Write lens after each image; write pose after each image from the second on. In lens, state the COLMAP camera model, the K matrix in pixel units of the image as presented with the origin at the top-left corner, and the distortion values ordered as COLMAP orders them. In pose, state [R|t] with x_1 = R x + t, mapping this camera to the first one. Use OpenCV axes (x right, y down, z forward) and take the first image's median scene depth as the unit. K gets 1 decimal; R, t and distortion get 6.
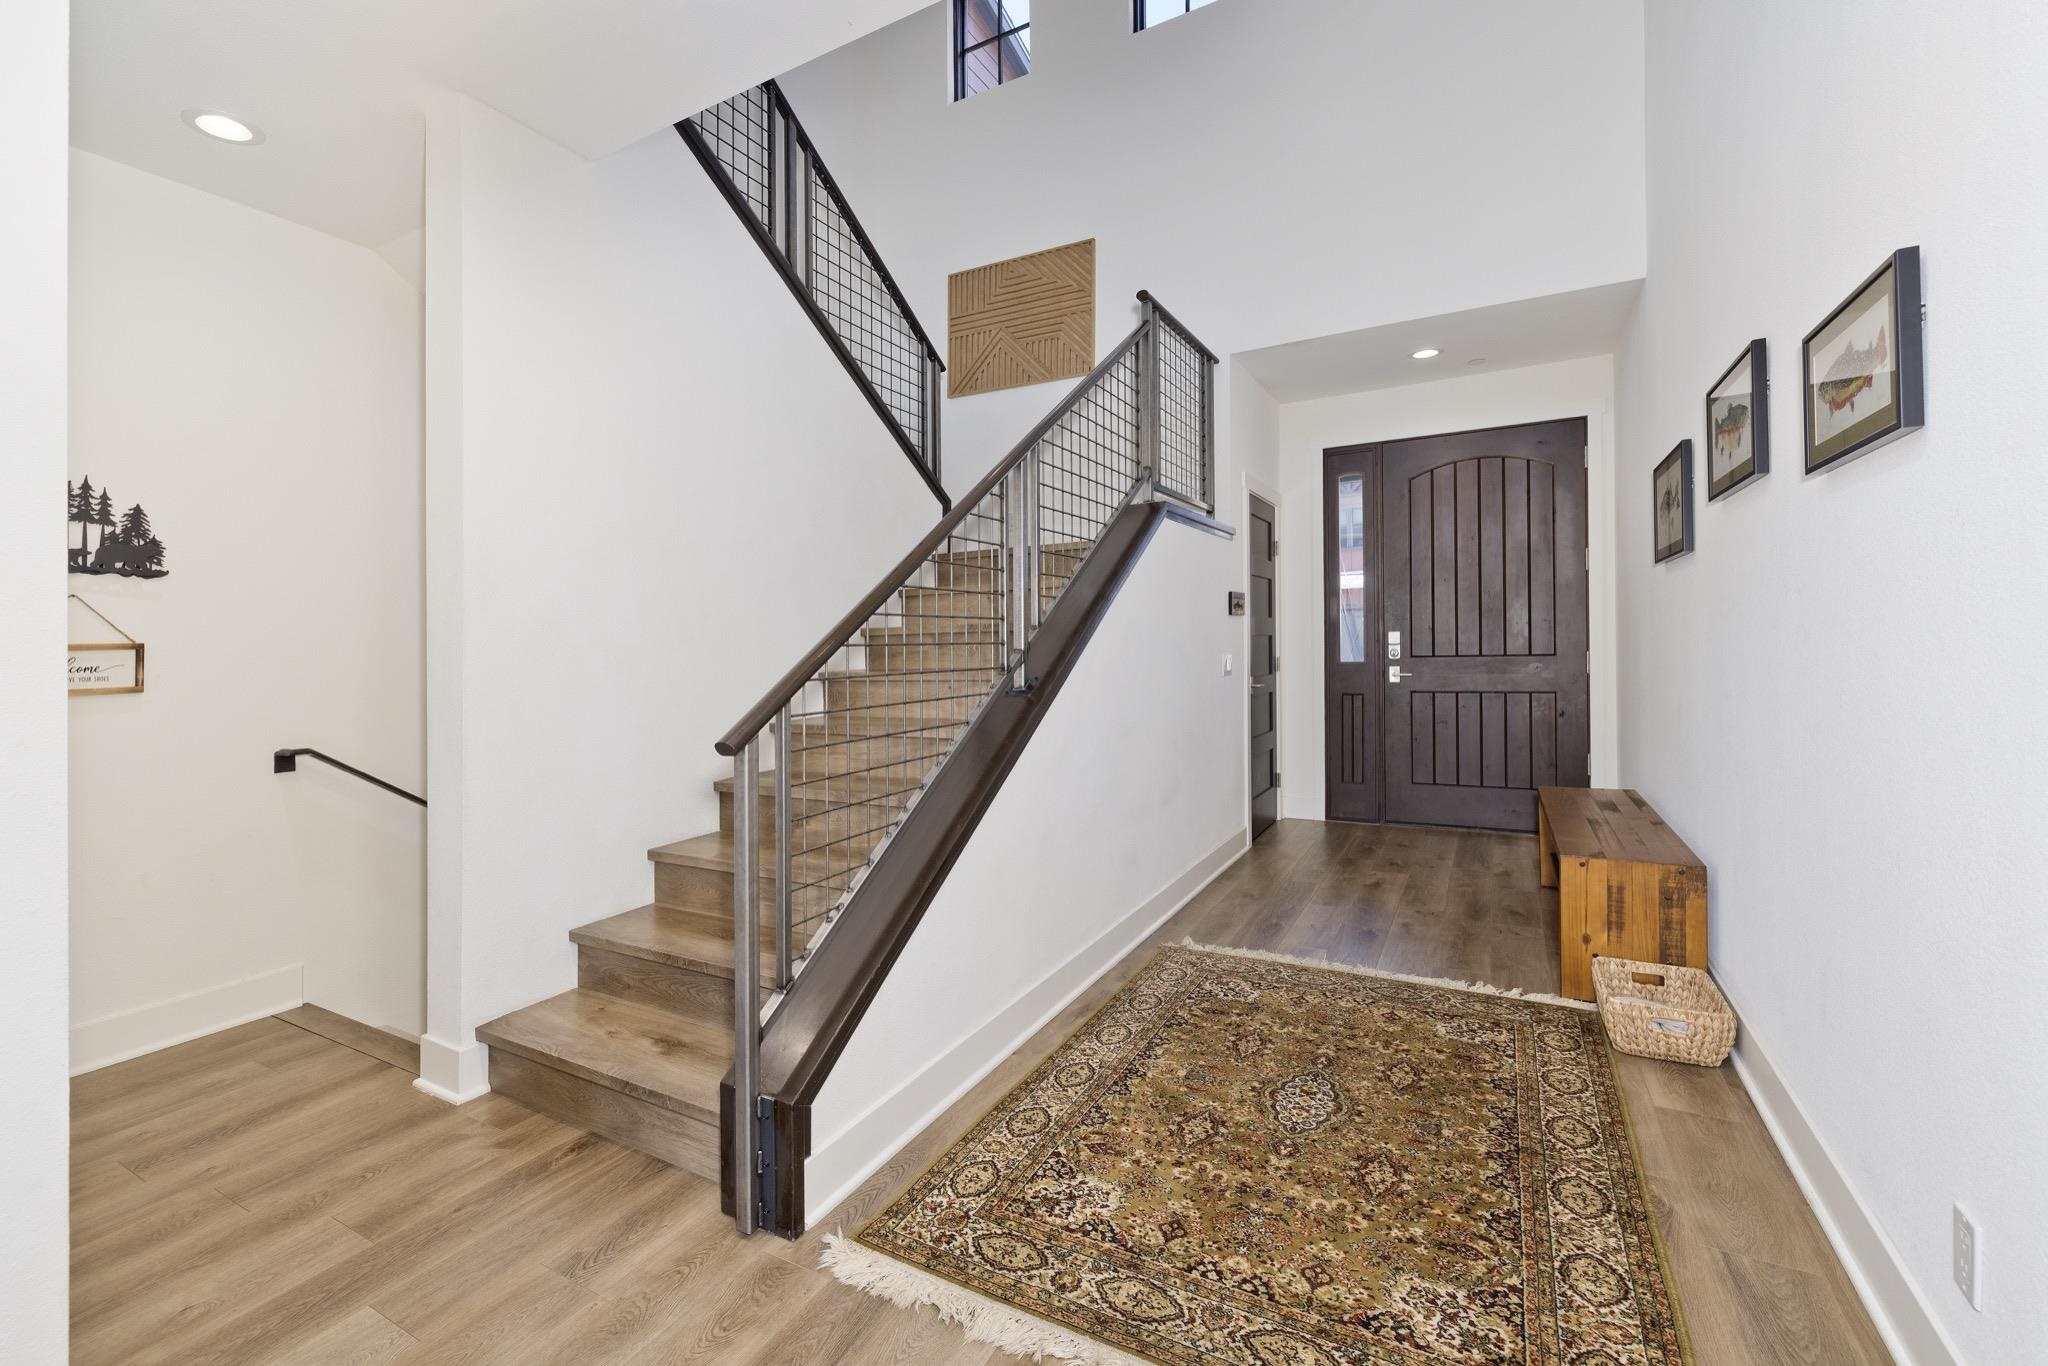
lens RADIAL K [[875.2, 0, 997.9], [0, 875.2, 644.9], [0, 0, 1]] dist [-0.002137, -0.000366]
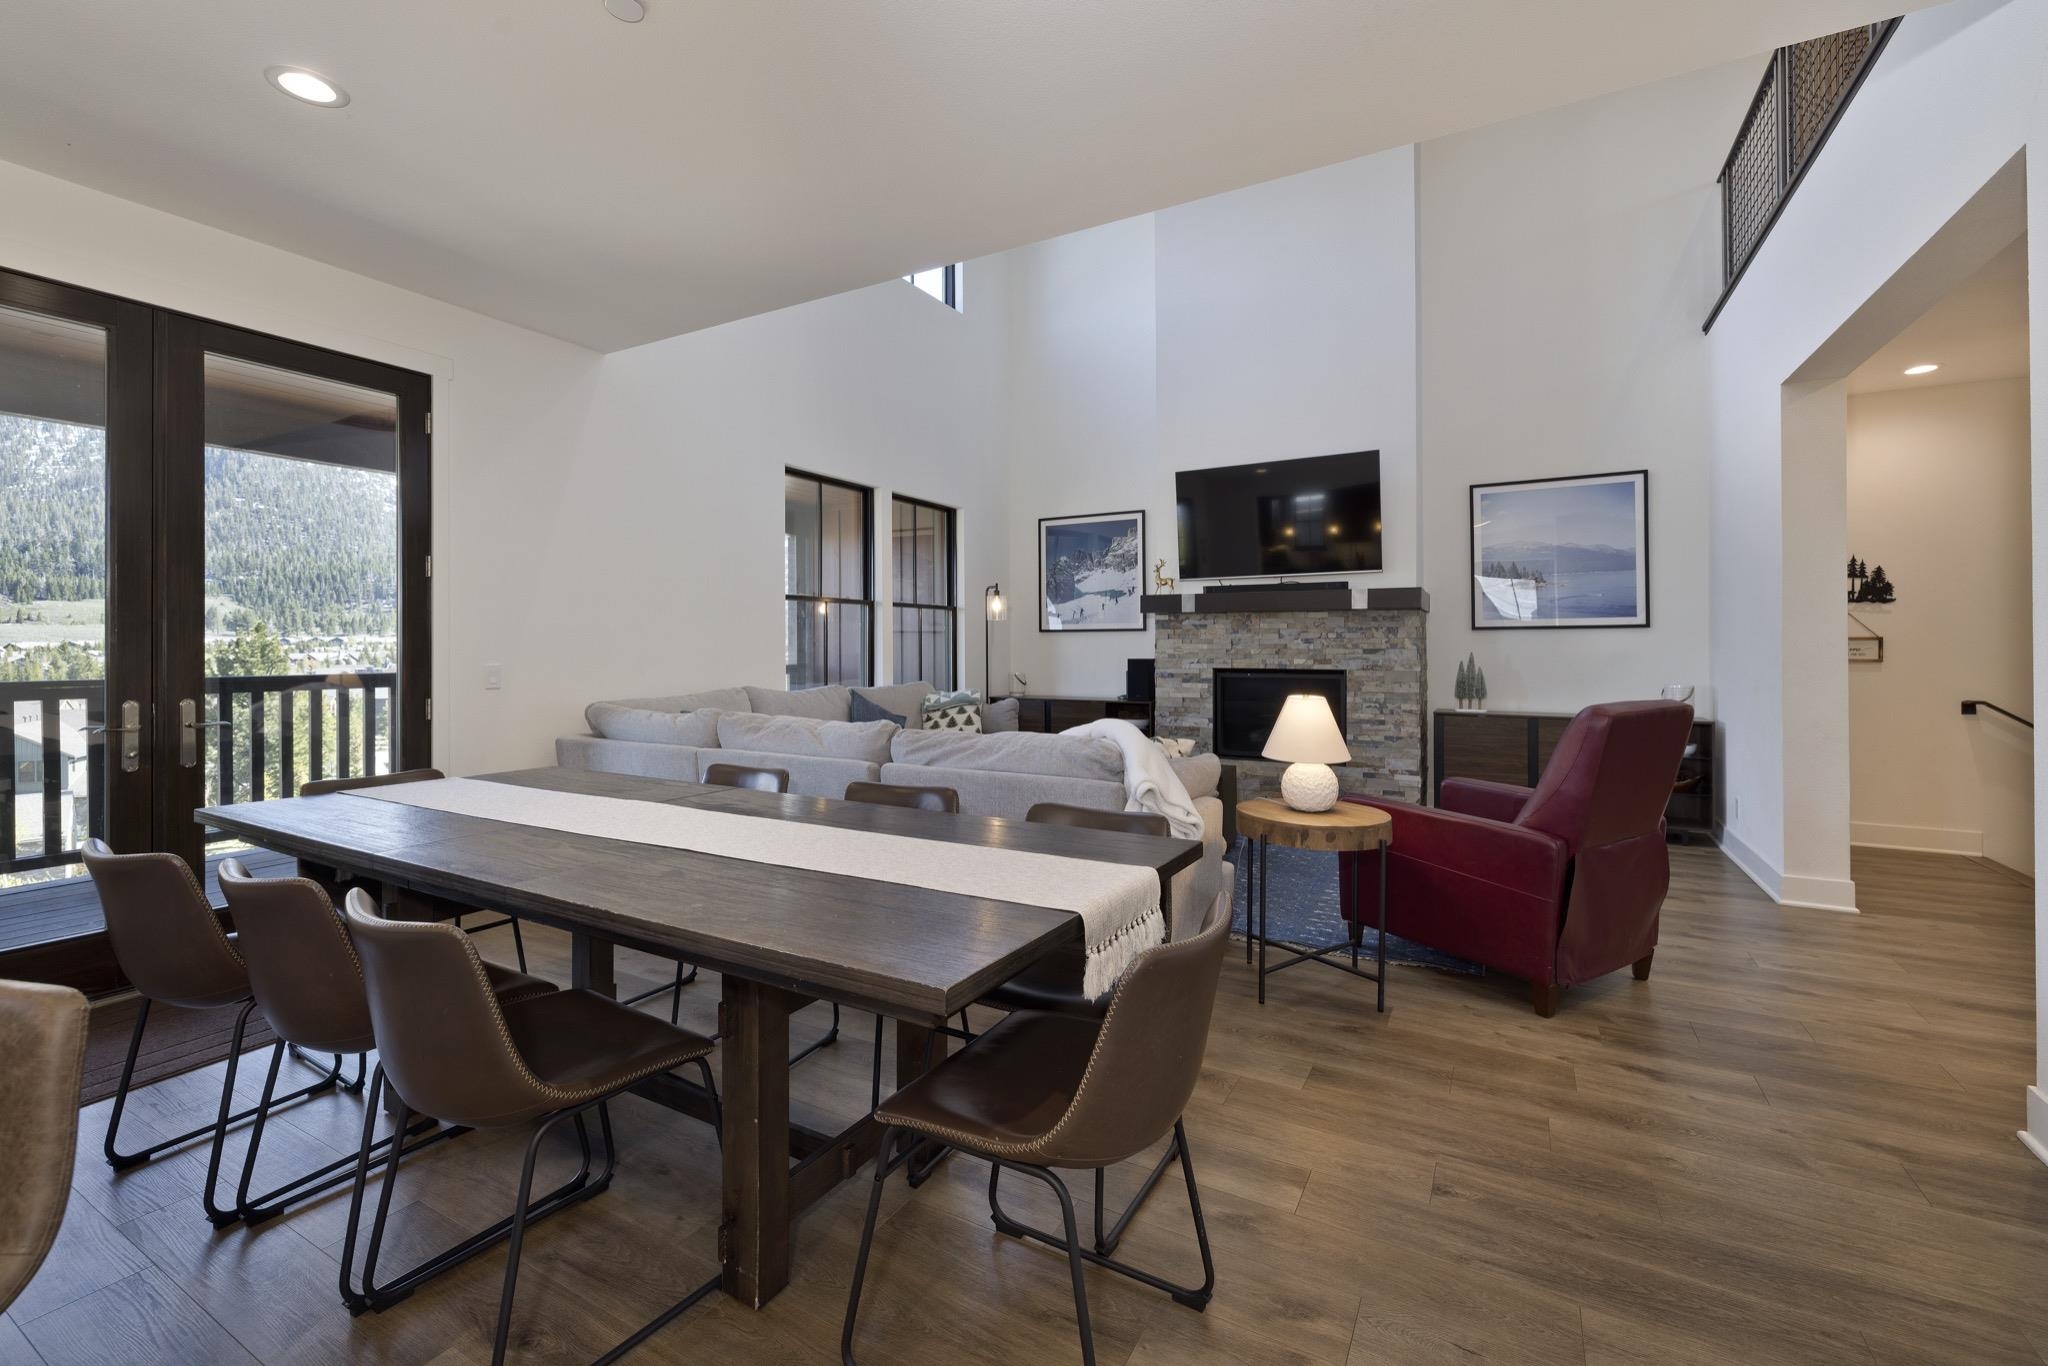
lens RADIAL K [[868.2, 0, 1020.3], [0, 868.2, 633.0], [0, 0, 1]] dist [0.001855, 0.000627]
pose [[0.006839, 0.006105, -0.999958, 0.968183], [-0.000718, 0.999981, 0.006100, -0.021061], [0.999976, 0.000677, 0.006843, -0.953696]]
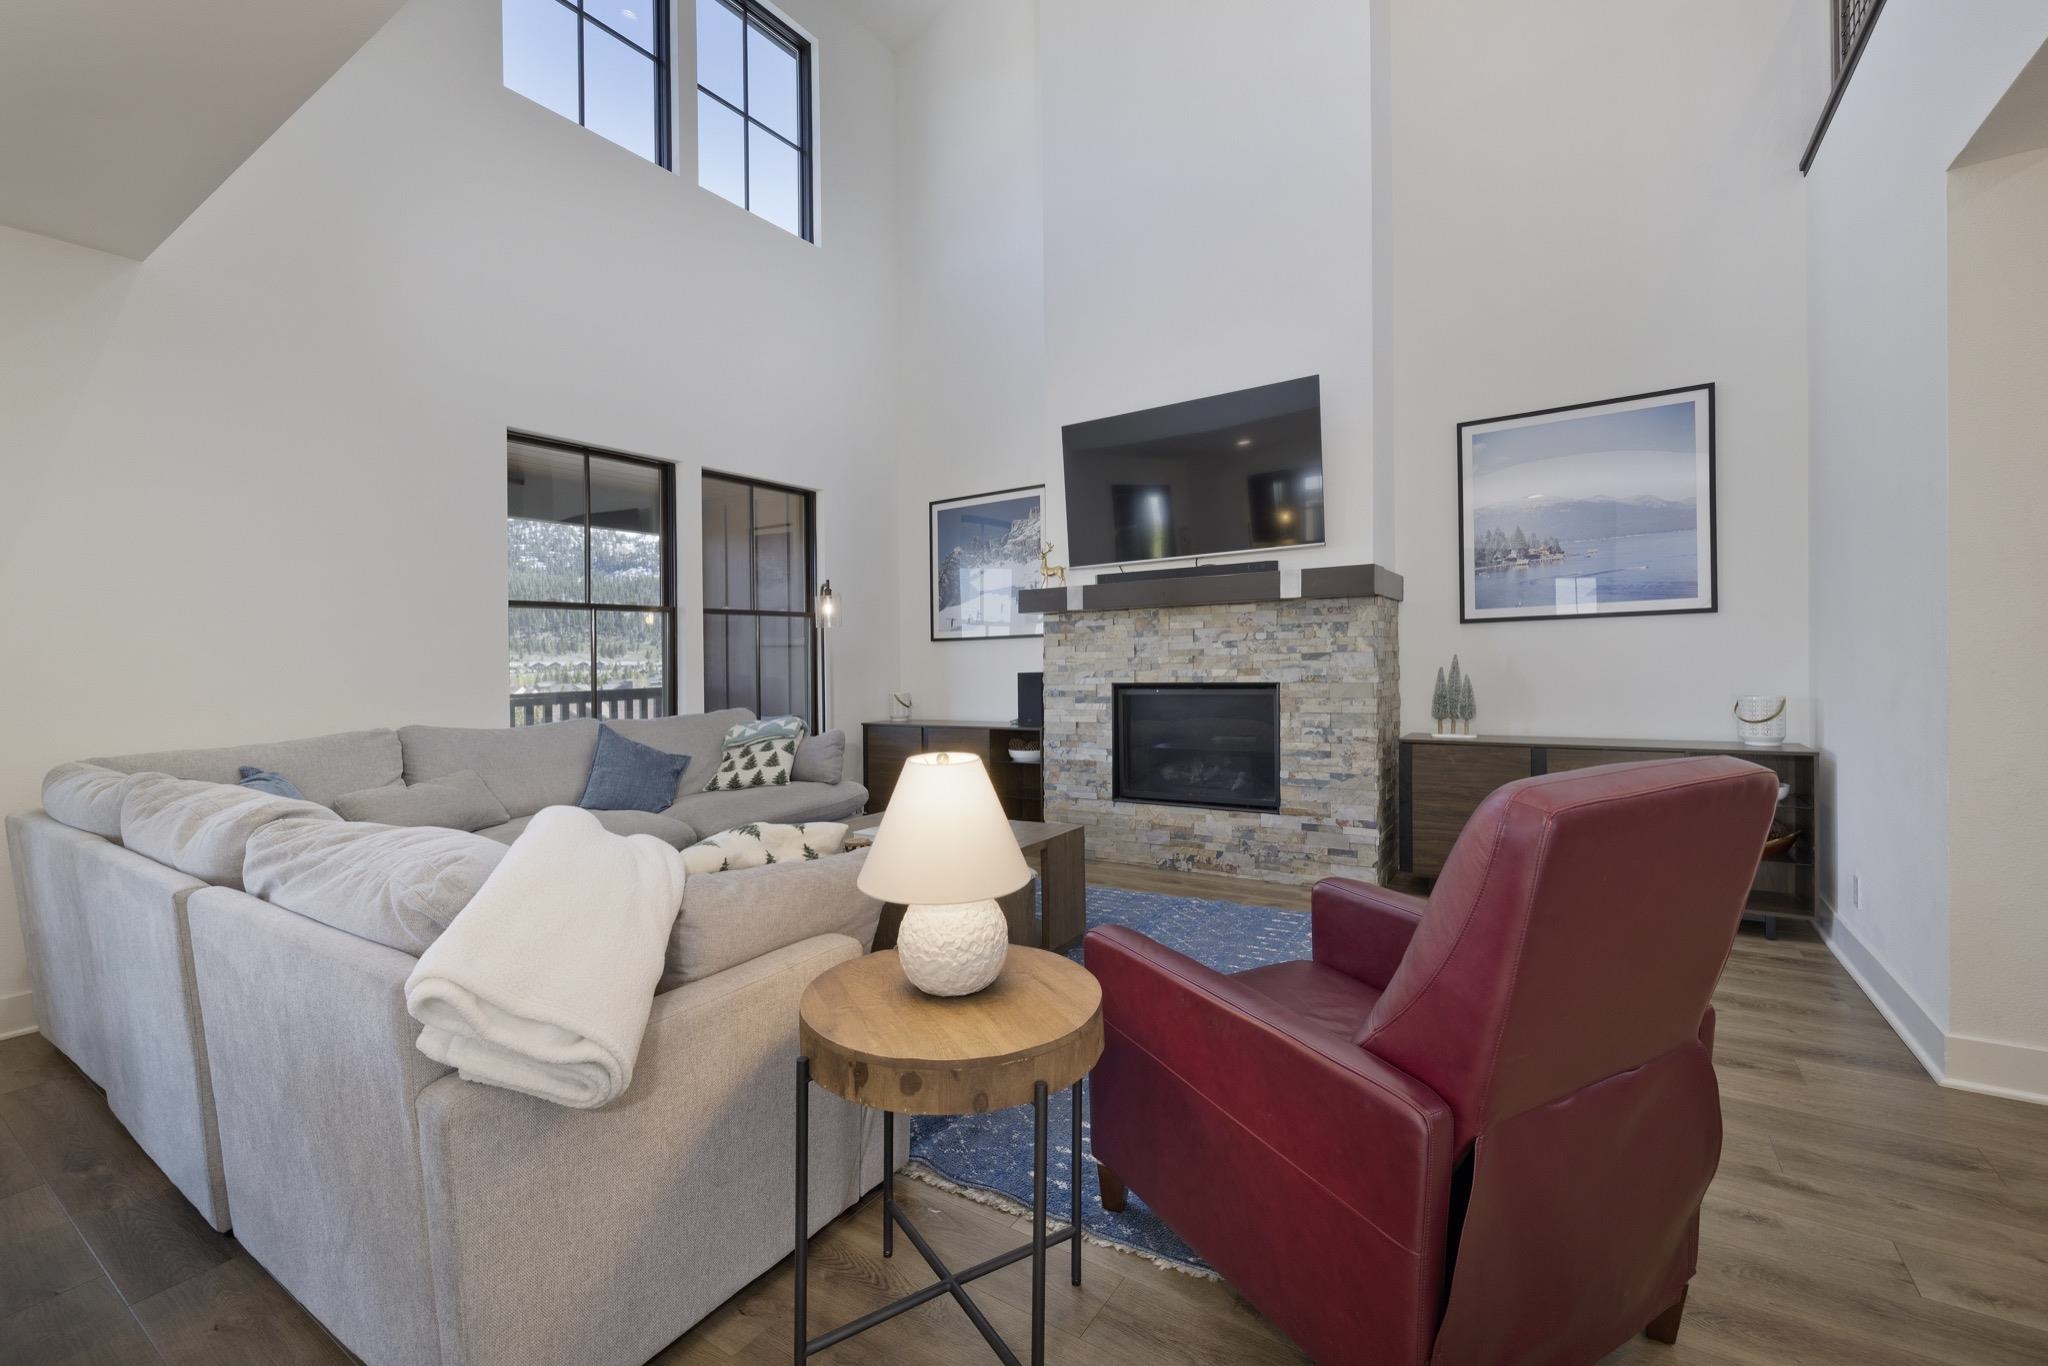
lens RADIAL K [[859.9, 0, 1014.6], [0, 859.9, 671.9], [0, 0, 1]] dist [-0.000373, 0.000091]
pose [[-0.065592, 0.038600, -0.997100, 0.356553], [0.024366, 0.999016, 0.037071, -0.004649], [0.997549, -0.021863, -0.066468, -0.468764]]
